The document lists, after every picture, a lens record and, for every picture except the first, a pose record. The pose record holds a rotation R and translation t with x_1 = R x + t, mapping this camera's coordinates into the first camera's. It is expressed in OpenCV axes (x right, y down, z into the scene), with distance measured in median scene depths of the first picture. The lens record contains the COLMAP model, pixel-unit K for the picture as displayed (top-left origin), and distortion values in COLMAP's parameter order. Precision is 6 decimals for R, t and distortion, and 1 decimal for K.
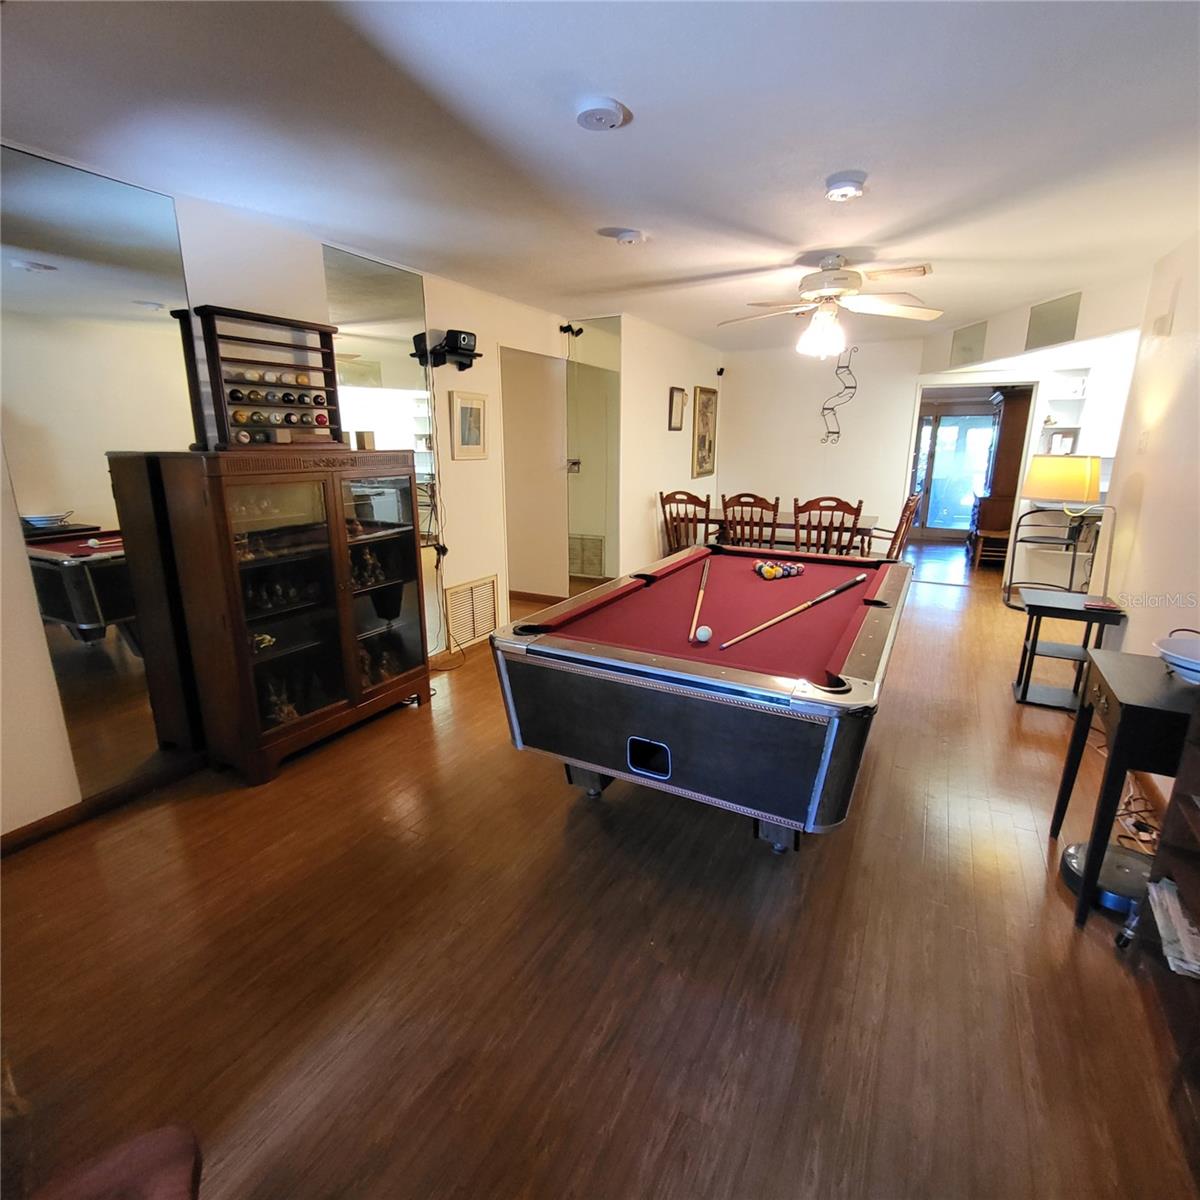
lens RADIAL K [[632.6, 0, 599.4], [0, 632.6, 595.8], [0, 0, 1]] dist [-0.000141, -0.001336]
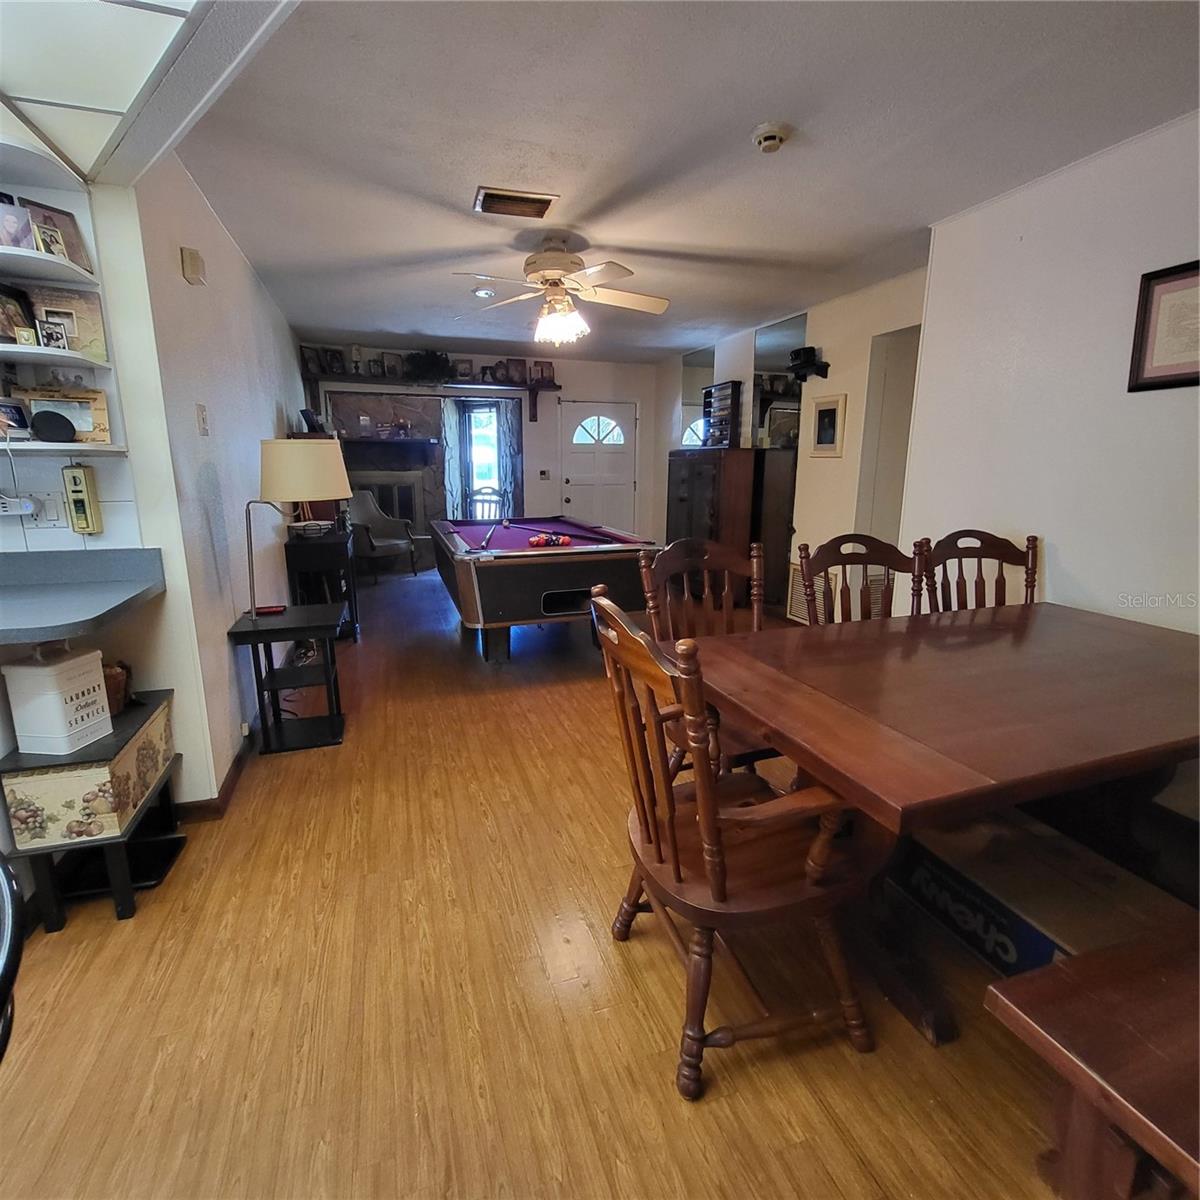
lens RADIAL K [[632.6, 0, 599.4], [0, 632.6, 595.8], [0, 0, 1]] dist [-0.000141, -0.001336]
pose [[-0.680728, 0.148640, -0.717298, 0.858510], [-0.179279, 0.915614, 0.359874, -0.313219], [0.710260, 0.373573, -0.596636, 1.432837]]
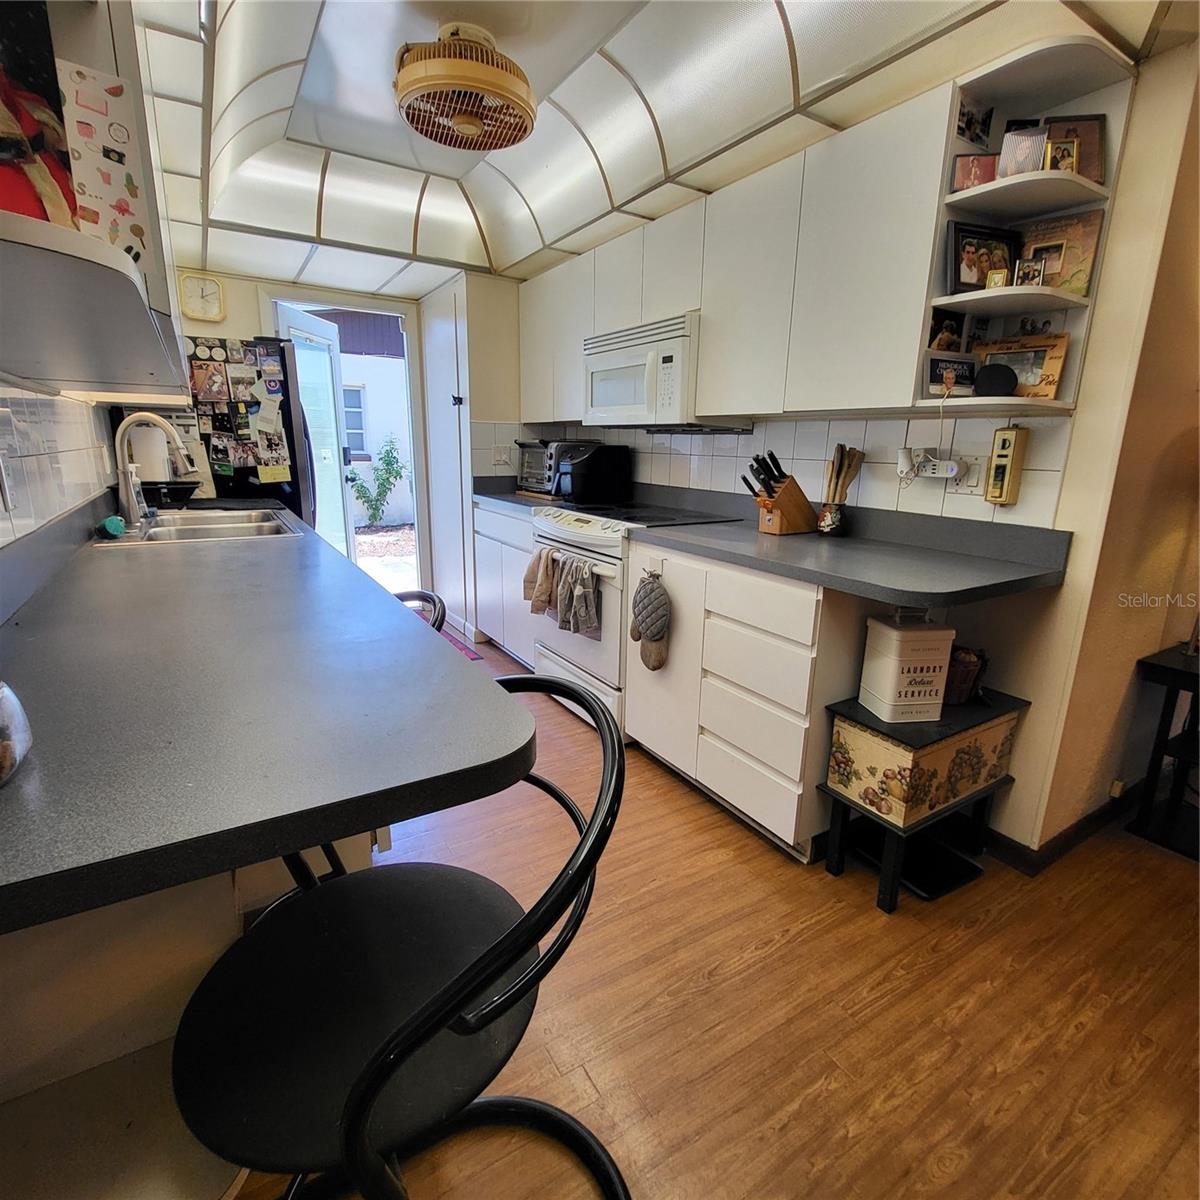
lens RADIAL K [[632.6, 0, 599.4], [0, 632.6, 595.8], [0, 0, 1]] dist [-0.000141, -0.001336]
pose [[-0.867996, -0.138673, 0.476816, 0.658632], [0.094806, 0.896274, 0.433250, -0.180414], [-0.487437, 0.421264, -0.764815, 1.146694]]
